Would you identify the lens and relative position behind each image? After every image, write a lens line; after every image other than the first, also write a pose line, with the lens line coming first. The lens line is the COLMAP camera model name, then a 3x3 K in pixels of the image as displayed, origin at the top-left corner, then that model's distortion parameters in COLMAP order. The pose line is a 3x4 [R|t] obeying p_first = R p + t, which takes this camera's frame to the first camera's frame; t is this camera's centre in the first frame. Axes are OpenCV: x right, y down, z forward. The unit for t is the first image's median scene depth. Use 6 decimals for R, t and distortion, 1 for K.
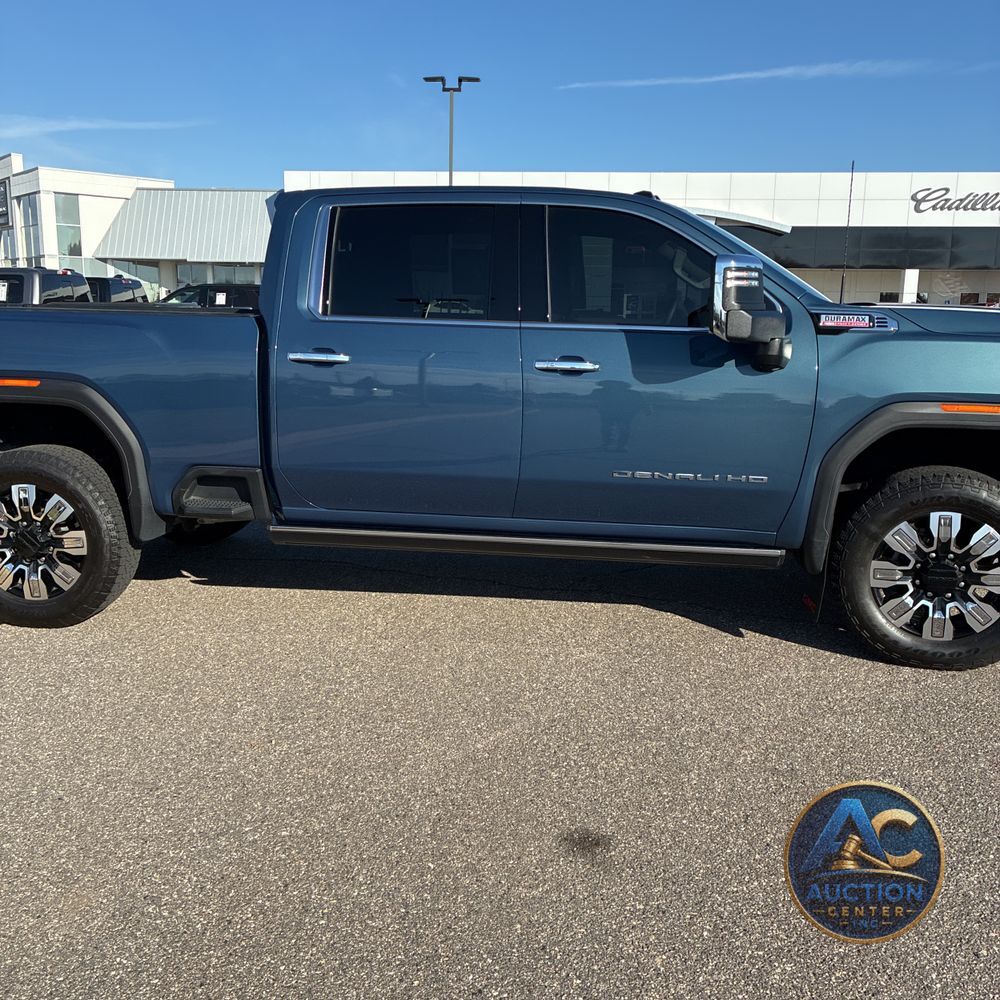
lens RADIAL K [[1007.7, 0, 482.9], [0, 1007.7, 512.2], [0, 0, 1]] dist [0.024708, 0.000000]
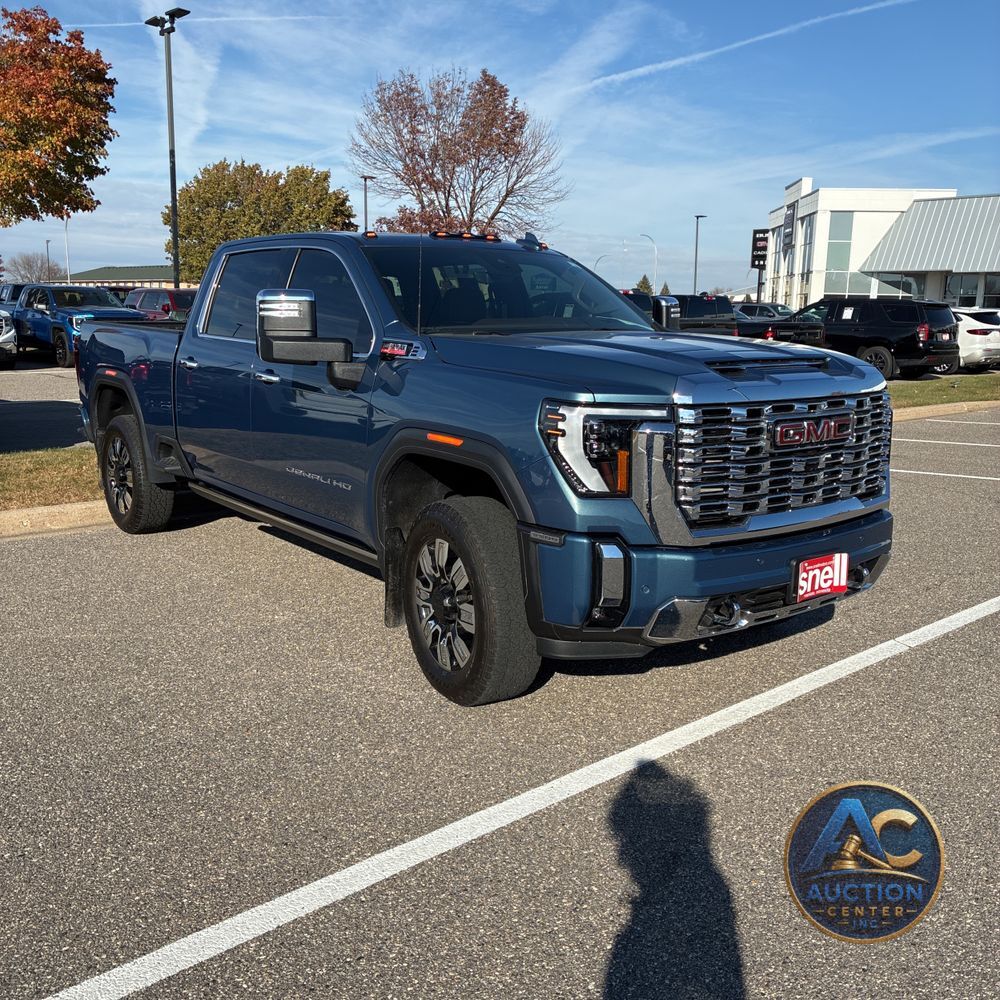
lens RADIAL K [[1007.7, 0, 502.6], [0, 1007.7, 497.7], [0, 0, 1]] dist [0.024708, 0.000000]
pose [[0.722131, 0.125737, -0.680233, 1.079663], [-0.142313, 0.989311, 0.031790, -0.075365], [0.676960, 0.073850, 0.732306, 0.280401]]
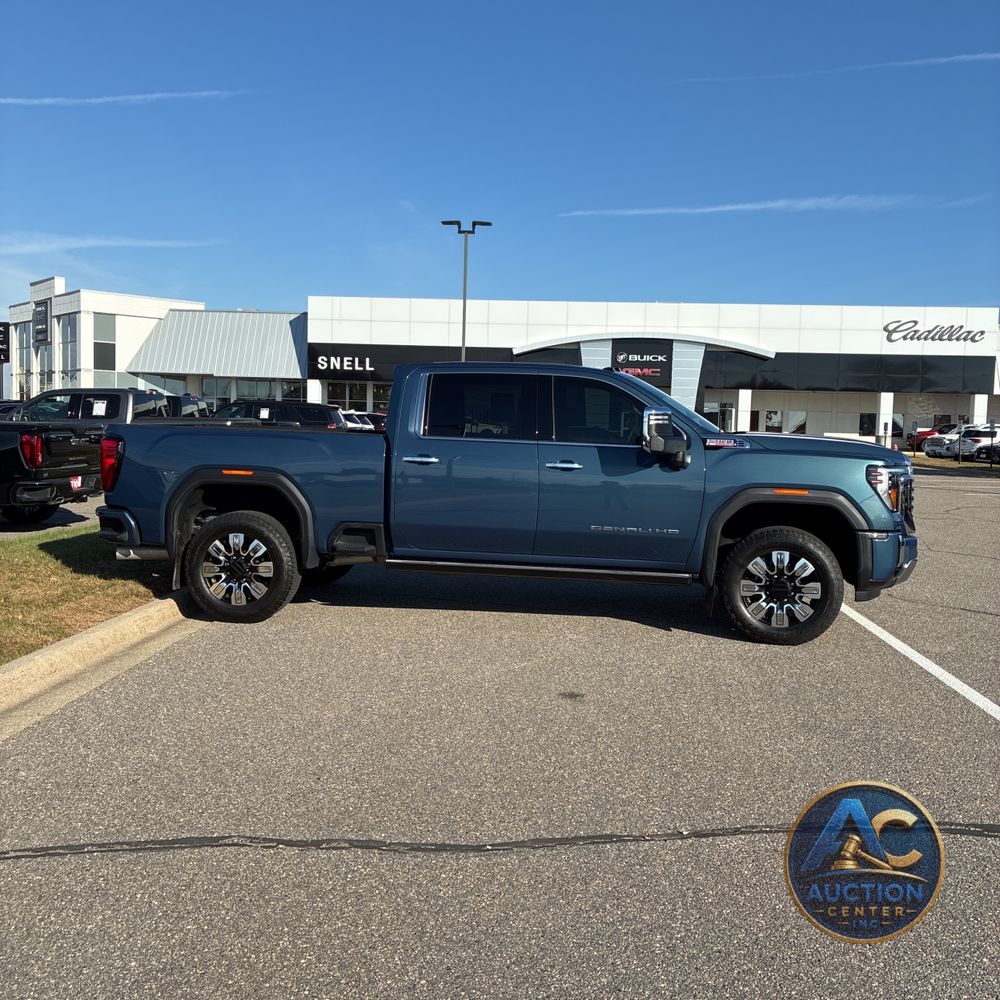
lens RADIAL K [[1007.7, 0, 502.6], [0, 1007.7, 504.1], [0, 0, 1]] dist [0.024708, 0.000000]
pose [[0.999799, 0.011178, 0.016616, -0.047748], [-0.009154, 0.993060, -0.117255, 0.117363], [-0.017811, 0.117080, 0.992963, -0.670217]]
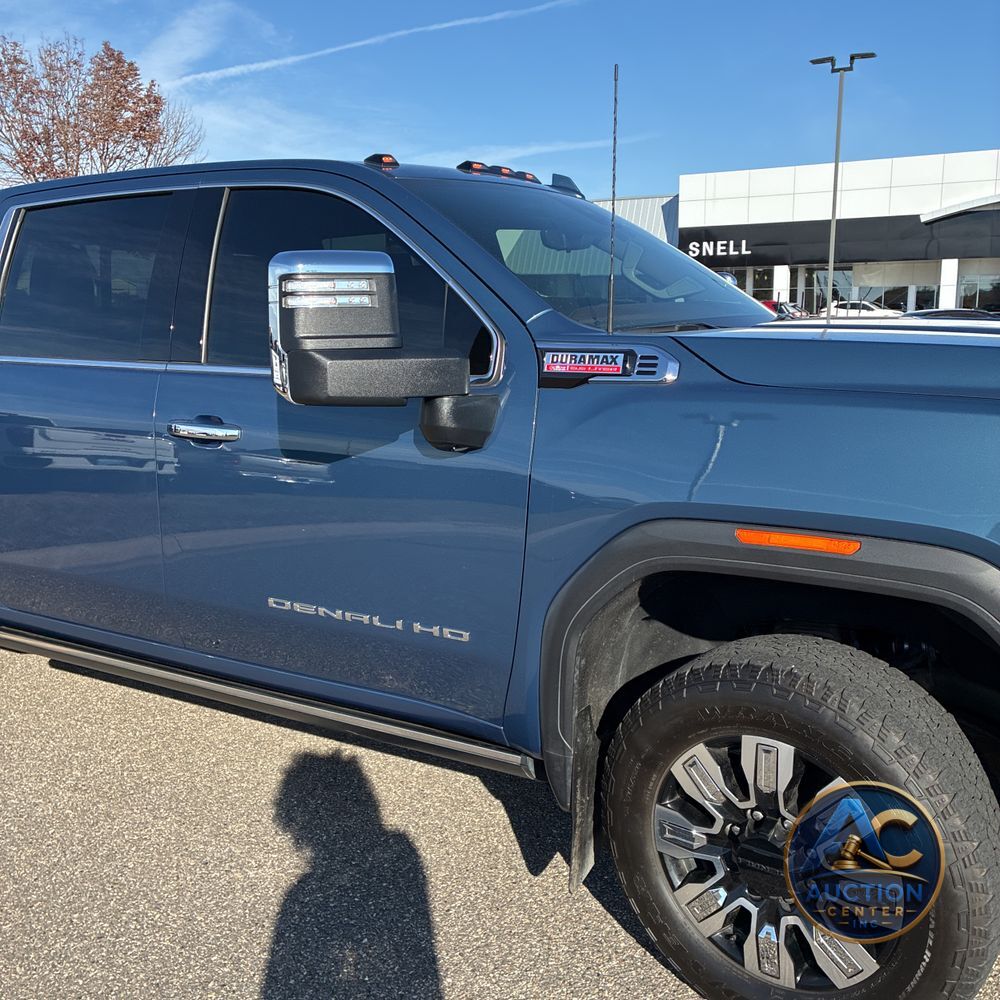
lens RADIAL K [[1007.7, 0, 508.7], [0, 1007.7, 507.6], [0, 0, 1]] dist [0.024708, 0.000000]
pose [[0.924199, 0.046266, -0.379099, 0.480863], [-0.049516, 0.998773, 0.001179, -0.100506], [0.378689, 0.017681, 0.925355, 0.444229]]
